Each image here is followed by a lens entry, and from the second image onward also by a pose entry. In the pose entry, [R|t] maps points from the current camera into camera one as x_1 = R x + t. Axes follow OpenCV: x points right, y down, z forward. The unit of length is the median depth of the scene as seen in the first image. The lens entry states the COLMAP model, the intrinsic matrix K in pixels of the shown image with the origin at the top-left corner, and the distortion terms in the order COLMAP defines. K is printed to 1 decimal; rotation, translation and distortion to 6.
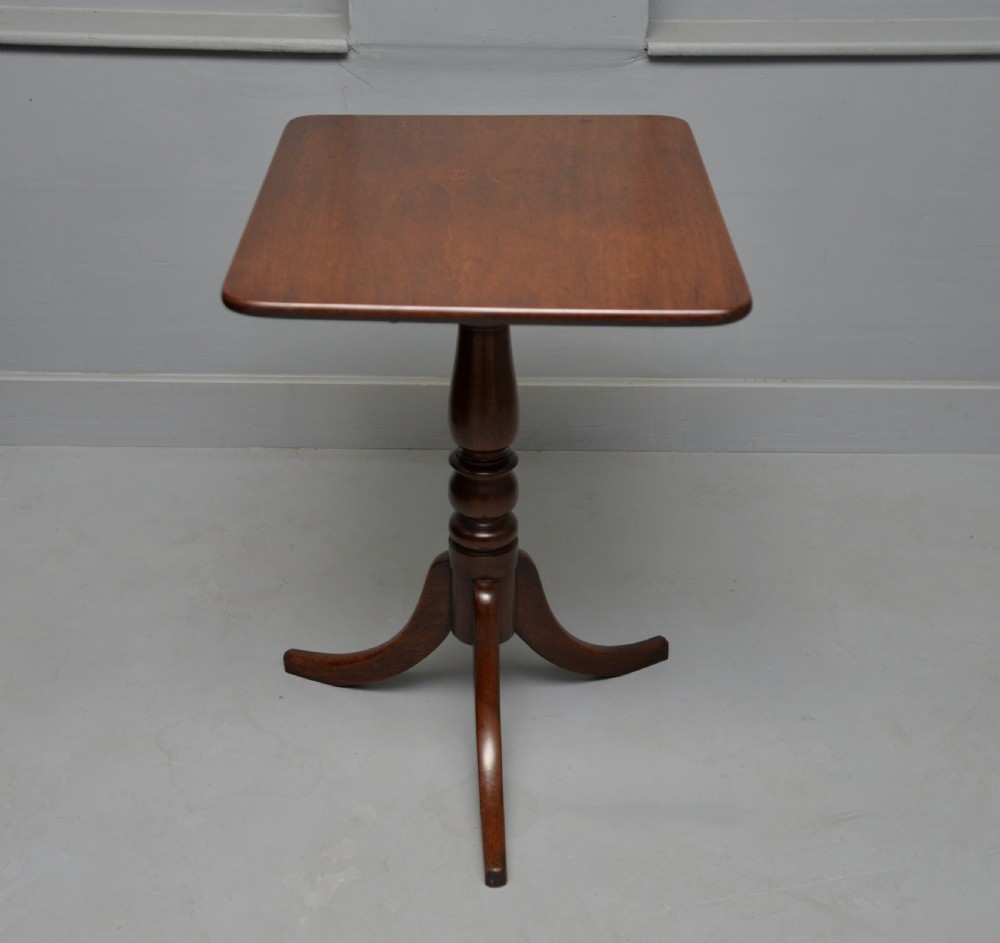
lens RADIAL K [[1626.8, 0, 482.9], [0, 1626.8, 447.7], [0, 0, 1]] dist [0.070442, 0.111035]
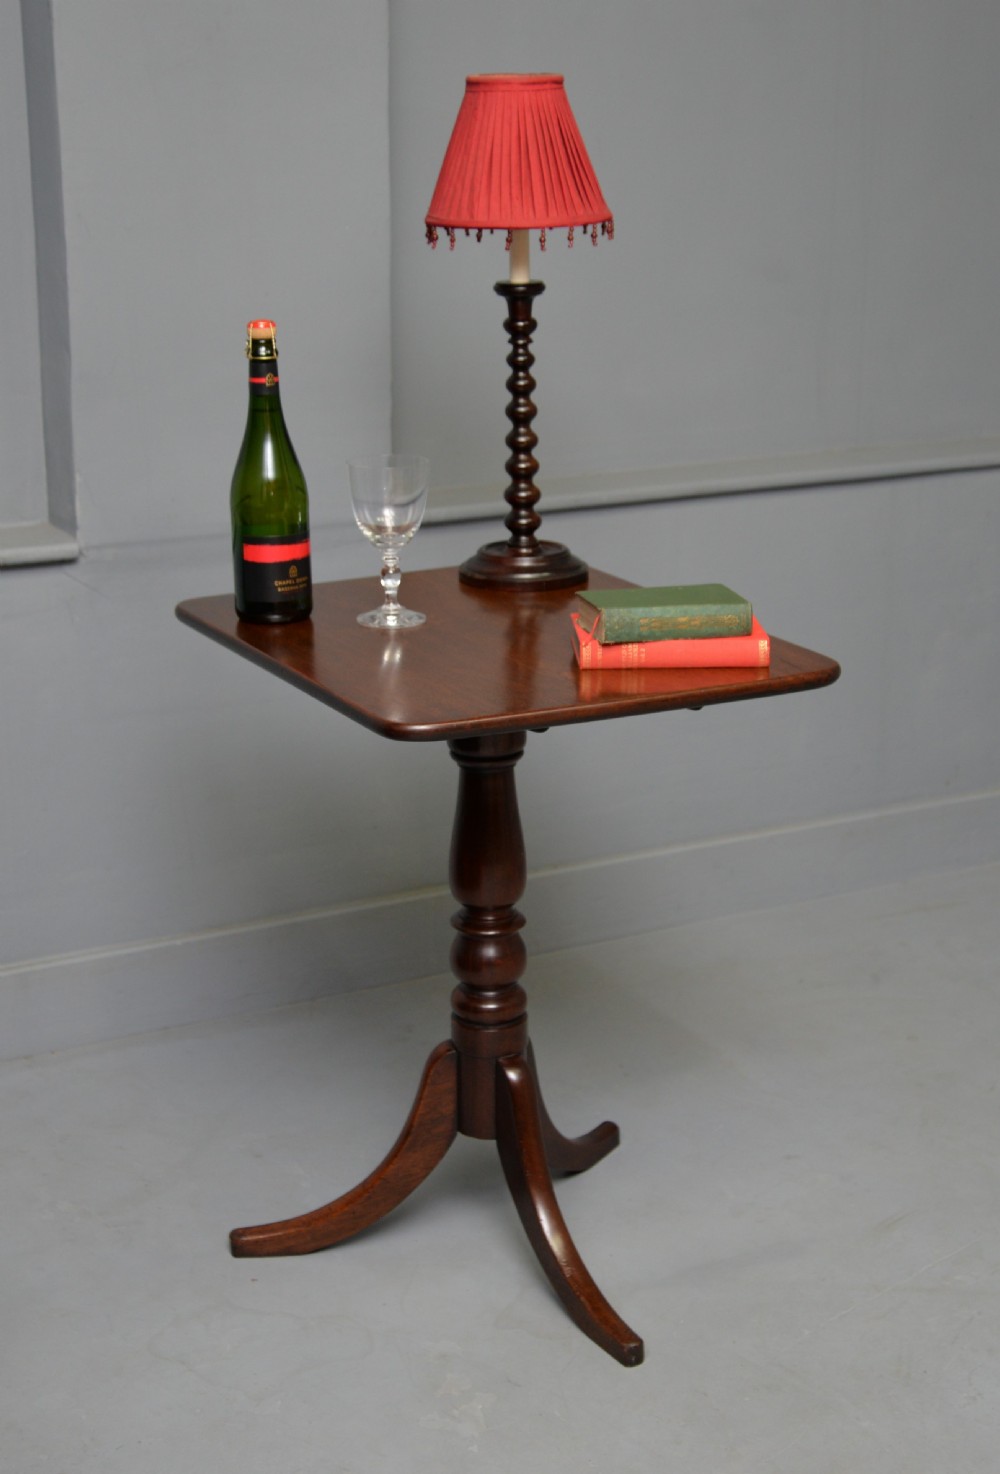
lens RADIAL K [[2337.8, 0, 539.3], [0, 2337.8, 707.0], [0, 0, 1]] dist [0.039901, -0.005763]
pose [[0.878058, -0.137090, 0.458497, -0.531882], [0.232149, 0.959828, -0.157596, 0.099914], [-0.418474, 0.244818, 0.874611, -0.187750]]
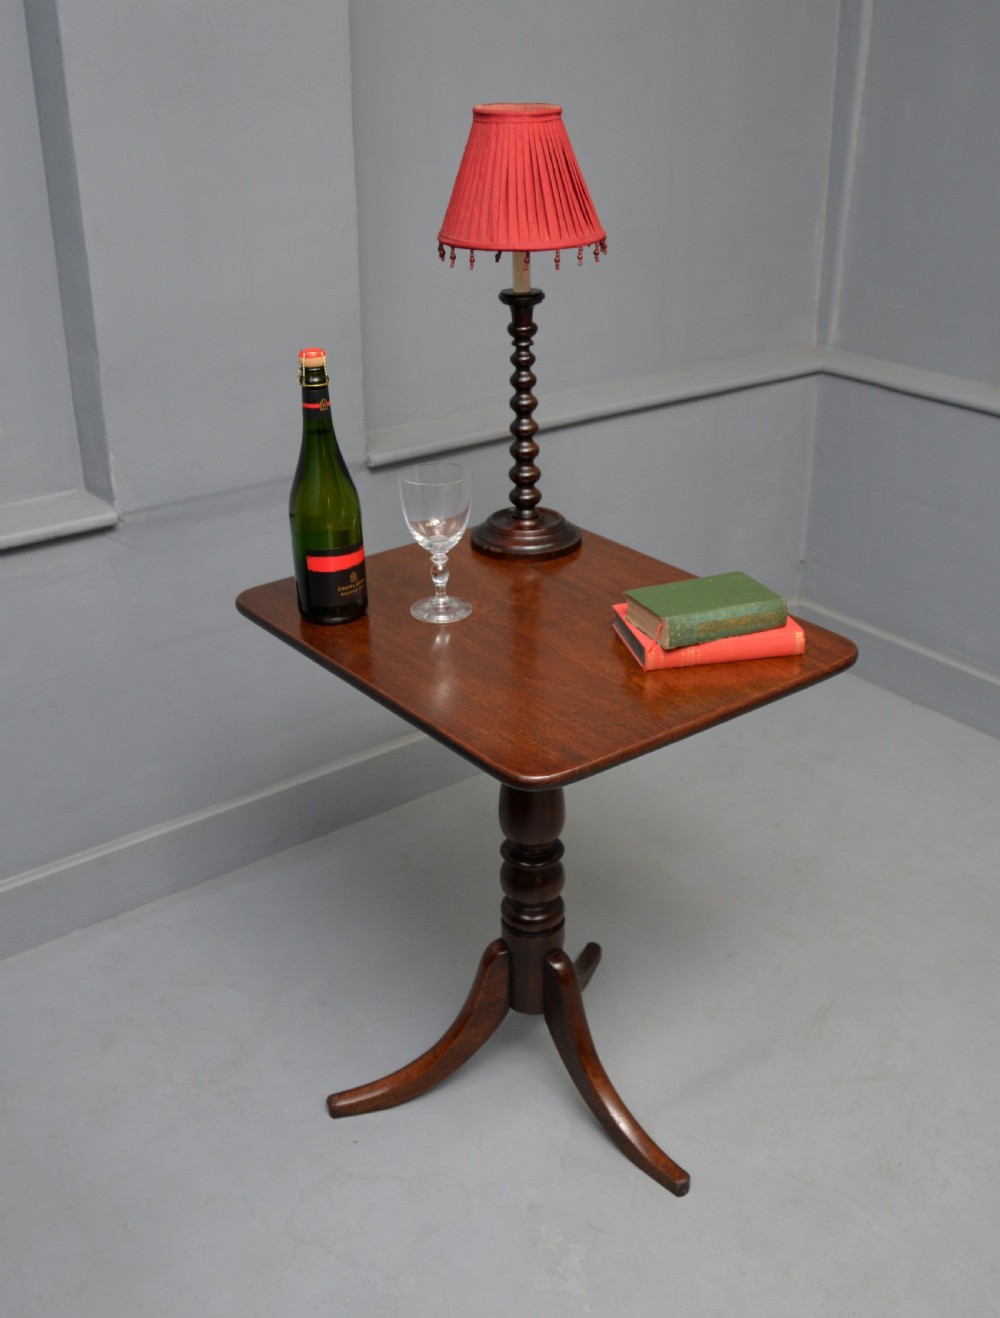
lens RADIAL K [[1346.2, 0, 574.8], [0, 1346.2, 661.0], [0, 0, 1]] dist [-0.102916, 0.025345]
pose [[0.763116, -0.278462, 0.583192, -0.441622], [0.301917, 0.951491, 0.059254, -0.149046], [-0.571402, 0.130858, 0.810170, 0.222451]]
